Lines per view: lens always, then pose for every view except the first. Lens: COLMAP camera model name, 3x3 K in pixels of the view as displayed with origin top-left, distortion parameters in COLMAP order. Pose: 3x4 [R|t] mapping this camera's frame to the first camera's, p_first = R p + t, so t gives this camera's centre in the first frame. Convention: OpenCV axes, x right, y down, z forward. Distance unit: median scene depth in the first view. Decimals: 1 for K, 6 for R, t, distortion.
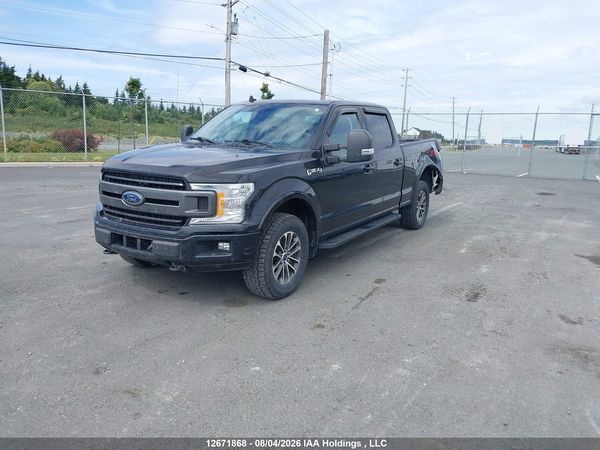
lens RADIAL K [[469.8, 0, 294.6], [0, 469.8, 223.5], [0, 0, 1]] dist [0.043929, -0.060954]
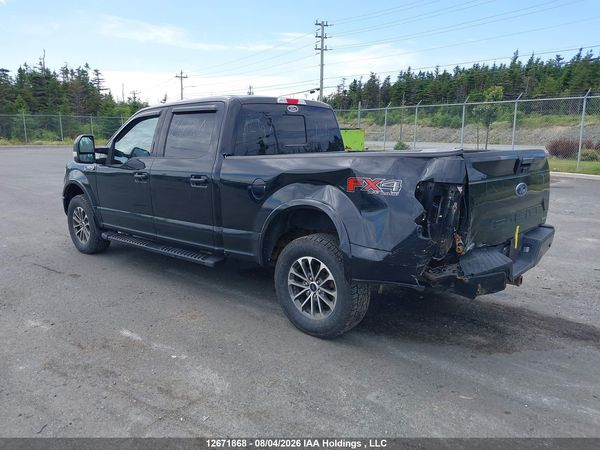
lens RADIAL K [[469.8, 0, 294.6], [0, 469.8, 223.5], [0, 0, 1]] dist [0.043929, -0.060954]
pose [[-0.178496, 0.157969, -0.971177, 1.285216], [-0.189555, 0.963018, 0.191480, -0.336091], [0.965509, 0.218270, -0.141952, 1.848817]]
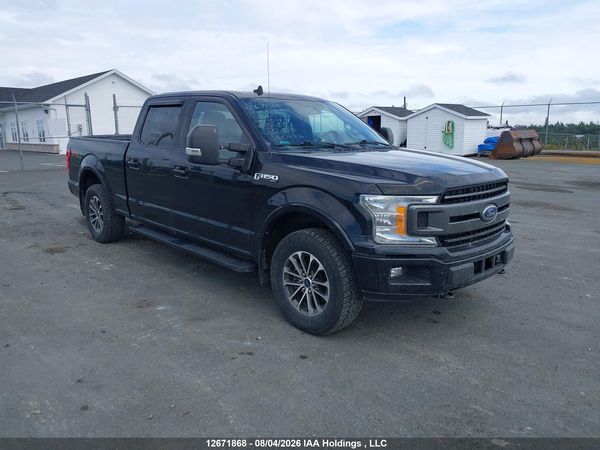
lens RADIAL K [[469.8, 0, 294.6], [0, 469.8, 223.5], [0, 0, 1]] dist [0.043929, -0.060954]
pose [[0.234925, -0.209195, 0.949235, -1.183774], [0.185577, 0.968255, 0.167459, -0.232069], [-0.954134, 0.136816, 0.266289, 1.046253]]
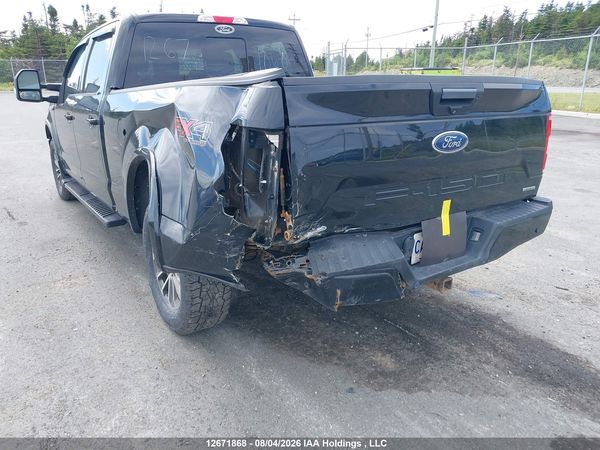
lens RADIAL K [[469.8, 0, 294.6], [0, 469.8, 223.5], [0, 0, 1]] dist [0.043929, -0.060954]
pose [[-0.413491, 0.241740, -0.877831, 0.955090], [-0.176506, 0.924541, 0.337743, -0.370123], [0.893236, 0.294596, -0.339621, 2.138114]]
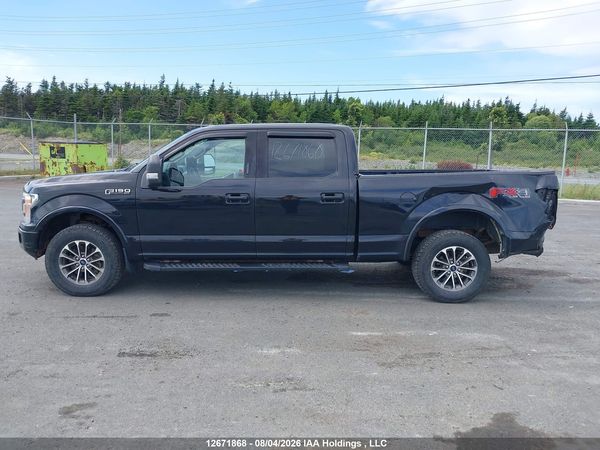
lens RADIAL K [[469.8, 0, 294.6], [0, 469.8, 223.5], [0, 0, 1]] dist [0.043929, -0.060954]
pose [[0.528070, 0.110950, -0.841922, 1.252592], [-0.168193, 0.985453, 0.024371, -0.142306], [0.832378, 0.128736, 0.539049, 0.796166]]
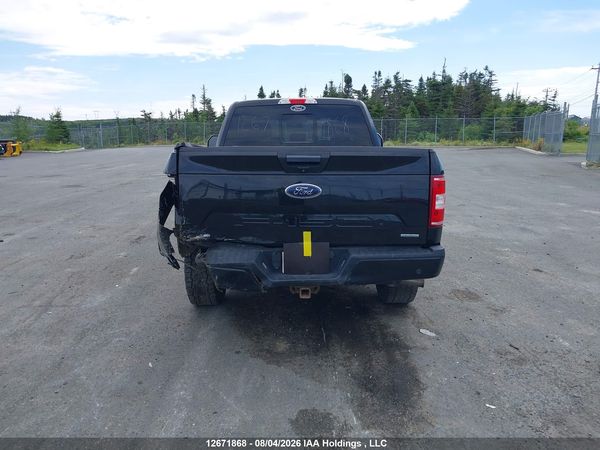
lens RADIAL K [[467.6, 0, 300.0], [0, 467.6, 225.0], [0, 0, 1]] dist [0.093386, -0.099474]
pose [[-0.838302, 0.078234, -0.539563, 0.828193], [-0.119556, 0.939185, 0.321928, -0.489795], [0.531936, 0.334381, -0.777968, 2.654512]]
